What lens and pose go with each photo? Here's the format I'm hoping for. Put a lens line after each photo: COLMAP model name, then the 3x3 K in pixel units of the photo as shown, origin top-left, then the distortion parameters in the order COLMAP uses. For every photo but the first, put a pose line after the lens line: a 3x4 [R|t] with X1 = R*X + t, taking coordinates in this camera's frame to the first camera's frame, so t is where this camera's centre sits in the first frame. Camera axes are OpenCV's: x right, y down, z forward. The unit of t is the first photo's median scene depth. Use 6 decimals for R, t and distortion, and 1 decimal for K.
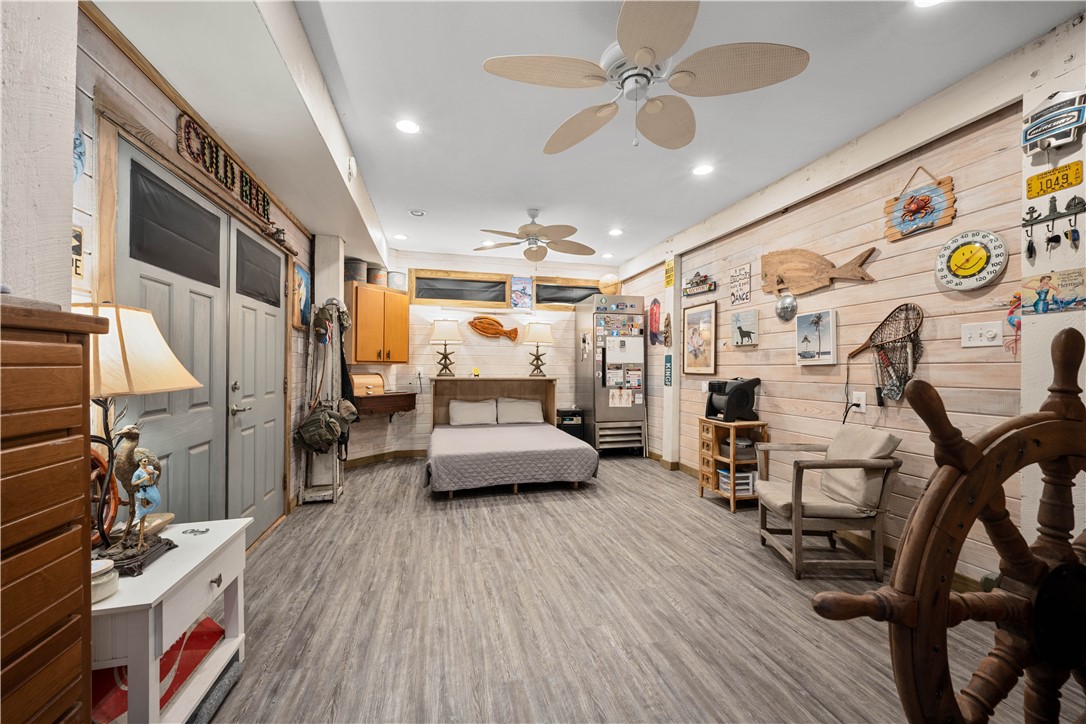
lens RADIAL K [[427.5, 0, 548.8], [0, 427.5, 366.5], [0, 0, 1]] dist [-0.002236, -0.000325]
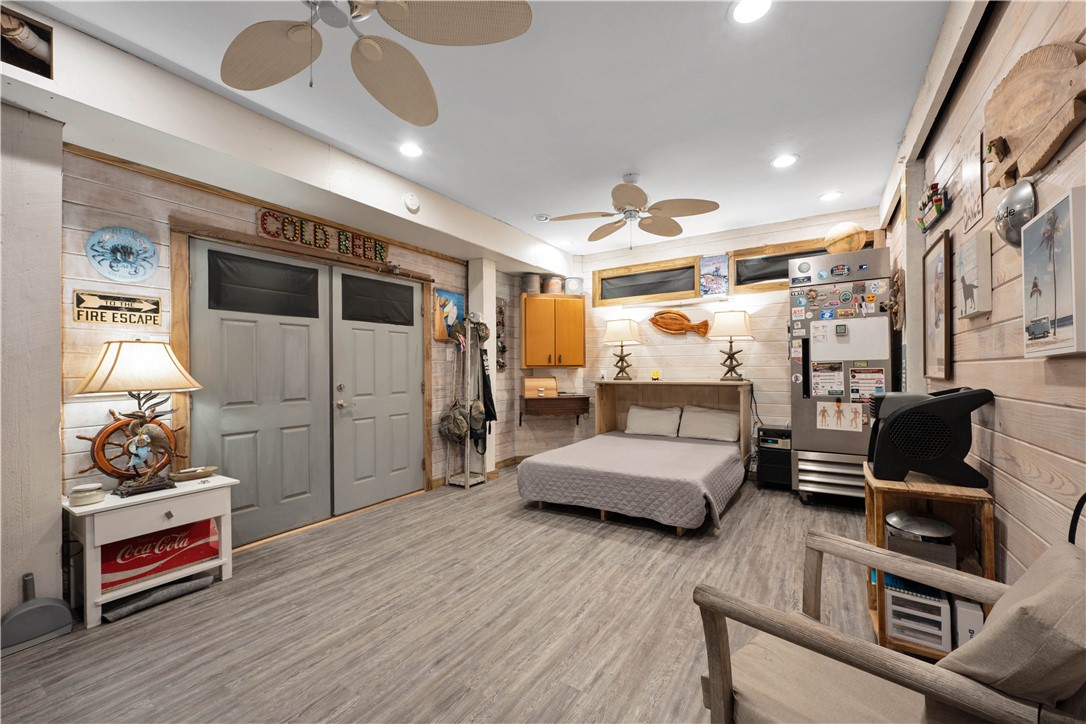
lens RADIAL K [[427.5, 0, 548.8], [0, 427.5, 366.5], [0, 0, 1]] dist [-0.002236, -0.000325]
pose [[0.676788, -0.017238, -0.735976, 0.468972], [0.014189, 0.999846, -0.010370, 0.001547], [0.736041, -0.003425, 0.676929, 0.352497]]
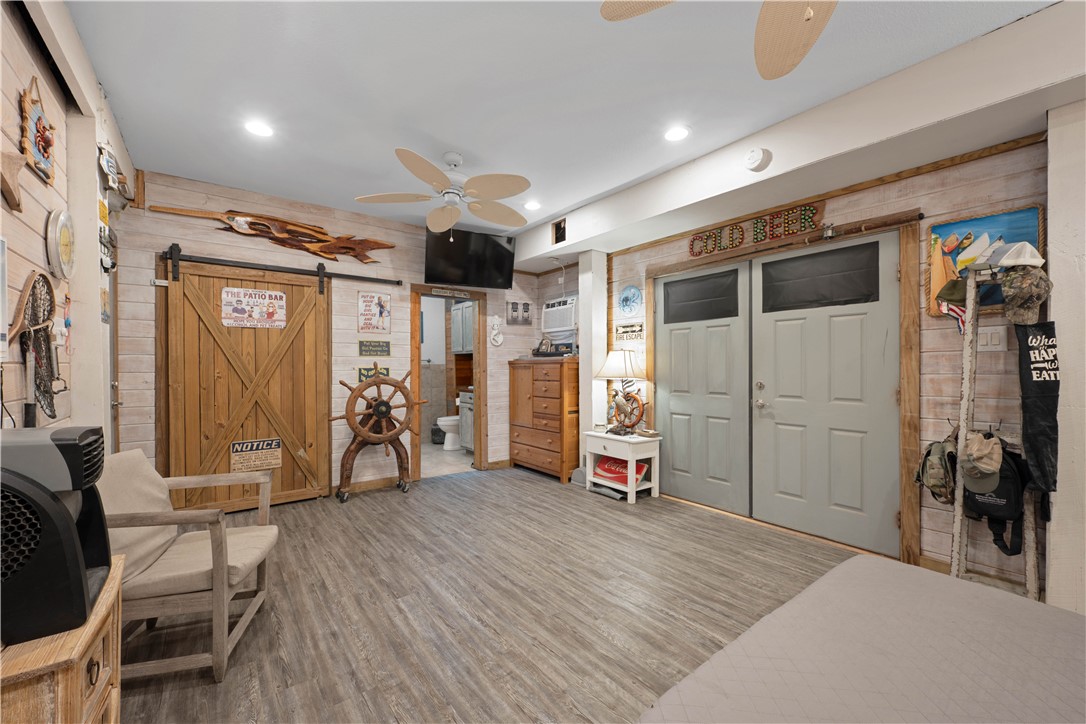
lens RADIAL K [[427.5, 0, 548.8], [0, 427.5, 366.5], [0, 0, 1]] dist [-0.002236, -0.000325]
pose [[-0.916751, -0.006379, -0.399409, 0.236905], [-0.005934, 0.999980, -0.002351, -0.003135], [0.399416, 0.000215, -0.916770, 1.222847]]
